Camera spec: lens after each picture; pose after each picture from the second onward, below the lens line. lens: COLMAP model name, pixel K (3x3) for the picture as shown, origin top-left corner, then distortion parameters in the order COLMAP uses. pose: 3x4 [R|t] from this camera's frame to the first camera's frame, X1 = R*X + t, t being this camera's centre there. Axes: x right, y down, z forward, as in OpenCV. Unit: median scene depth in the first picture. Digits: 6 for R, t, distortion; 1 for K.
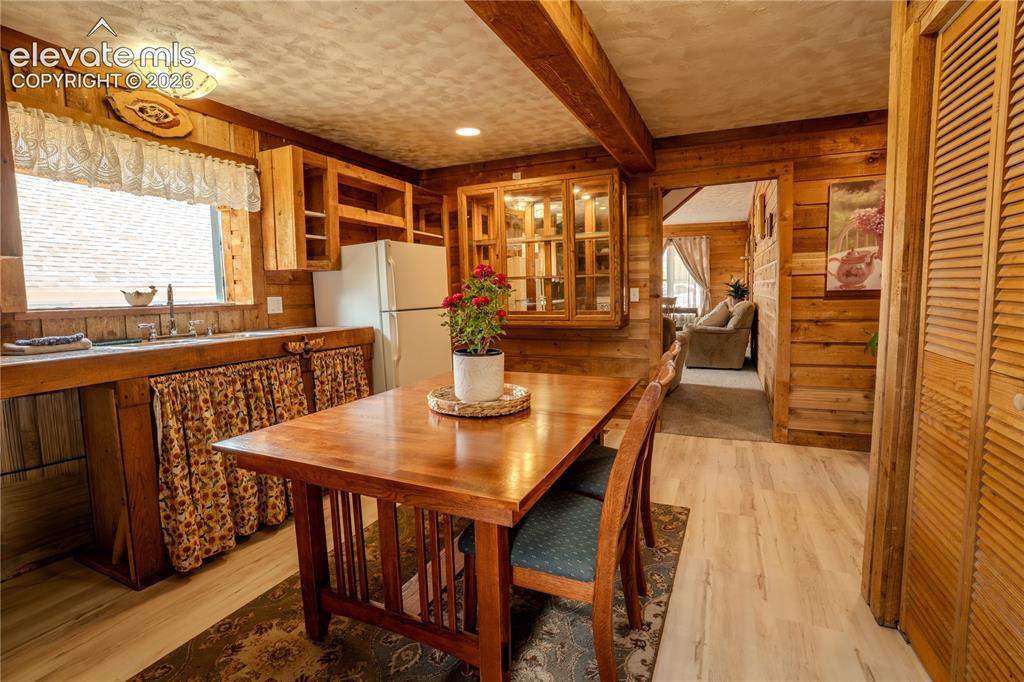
lens RADIAL K [[471.8, 0, 526.6], [0, 471.8, 338.6], [0, 0, 1]] dist [-0.023874, -0.000044]
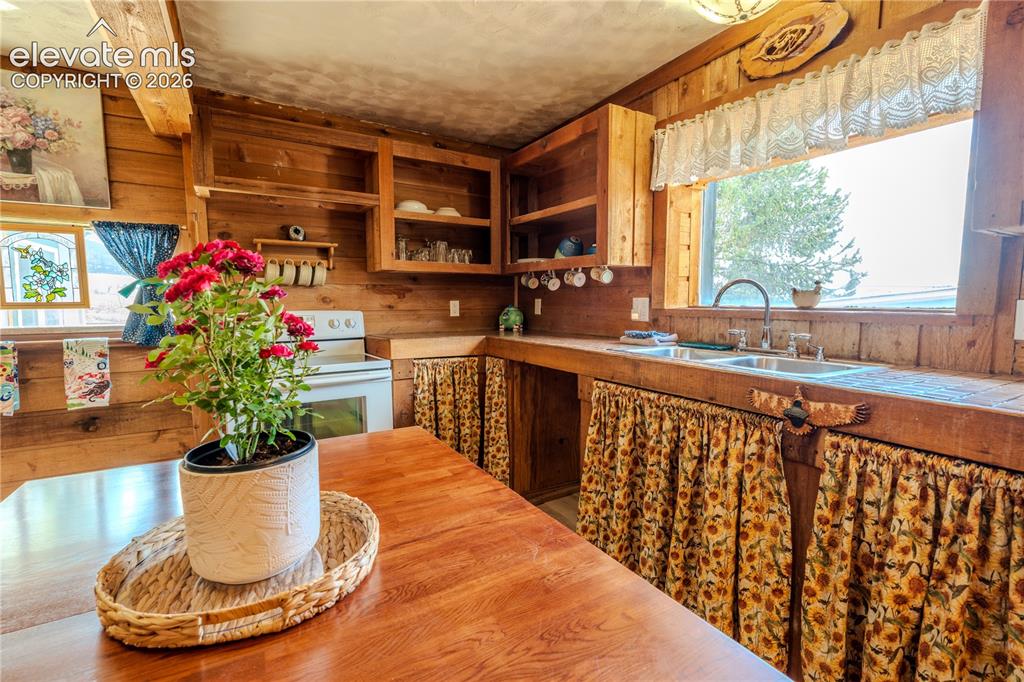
lens RADIAL K [[457.8, 0, 512.0], [0, 457.8, 341.0], [0, 0, 1]] dist [-0.003063, -0.000120]
pose [[-0.583247, 0.097075, -0.806473, 0.056556], [-0.064195, 0.984220, 0.164896, -0.110350], [0.809754, 0.147947, -0.567812, 1.050793]]
